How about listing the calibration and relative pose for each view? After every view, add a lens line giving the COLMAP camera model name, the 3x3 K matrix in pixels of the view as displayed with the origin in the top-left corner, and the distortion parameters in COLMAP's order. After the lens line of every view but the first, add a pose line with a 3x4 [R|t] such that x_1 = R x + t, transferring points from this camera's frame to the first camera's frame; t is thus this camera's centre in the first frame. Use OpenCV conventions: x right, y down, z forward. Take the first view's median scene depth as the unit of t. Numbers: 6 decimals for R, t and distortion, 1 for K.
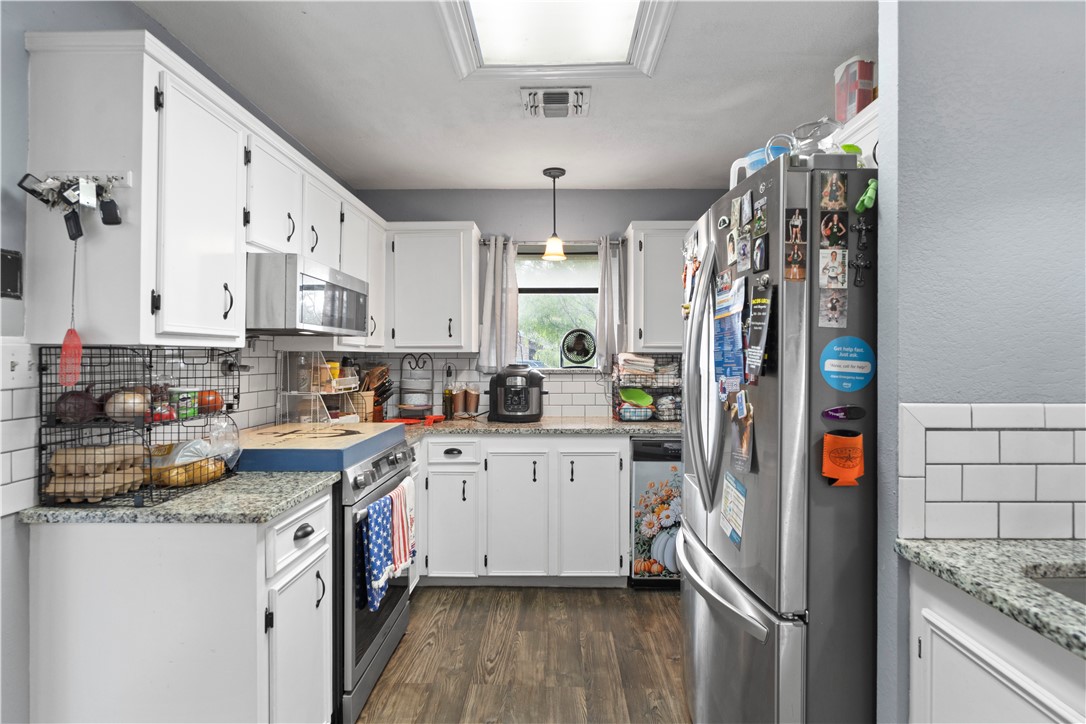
lens RADIAL K [[561.0, 0, 543.0], [0, 561.0, 359.4], [0, 0, 1]] dist [-0.000733, 0.000190]
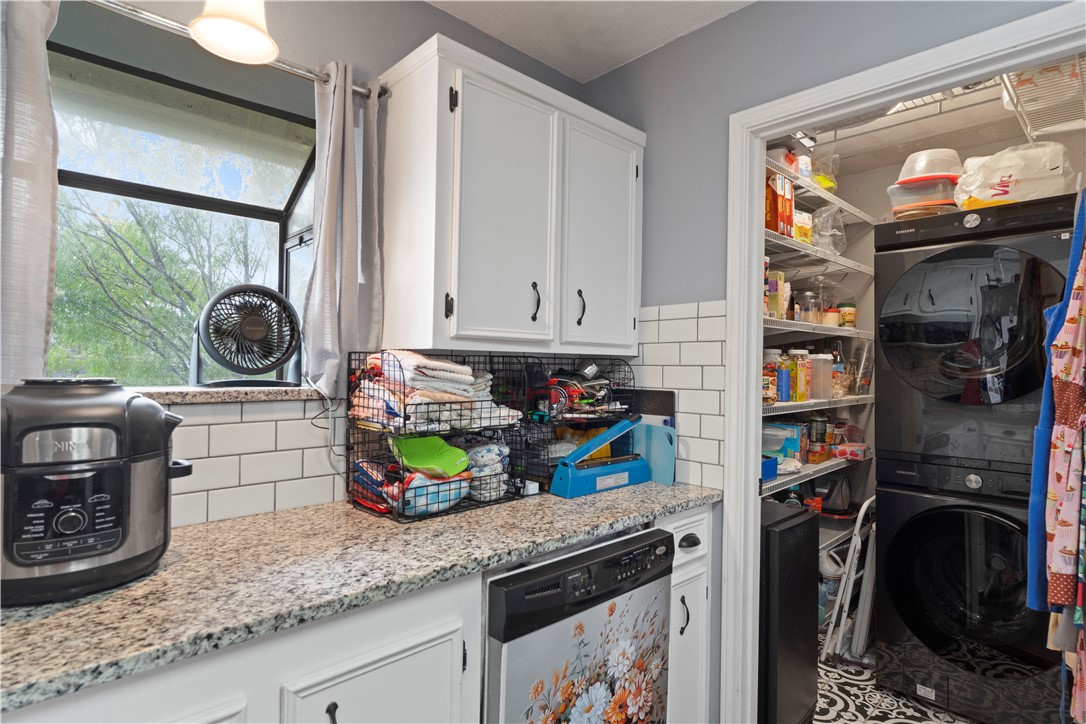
lens RADIAL K [[561.0, 0, 544.8], [0, 561.0, 361.7], [0, 0, 1]] dist [-0.000733, 0.000190]
pose [[0.708198, 0.016024, 0.705832, -0.074101], [-0.013671, 0.999866, -0.008982, -0.000593], [-0.705882, -0.003289, 0.708322, 0.647273]]
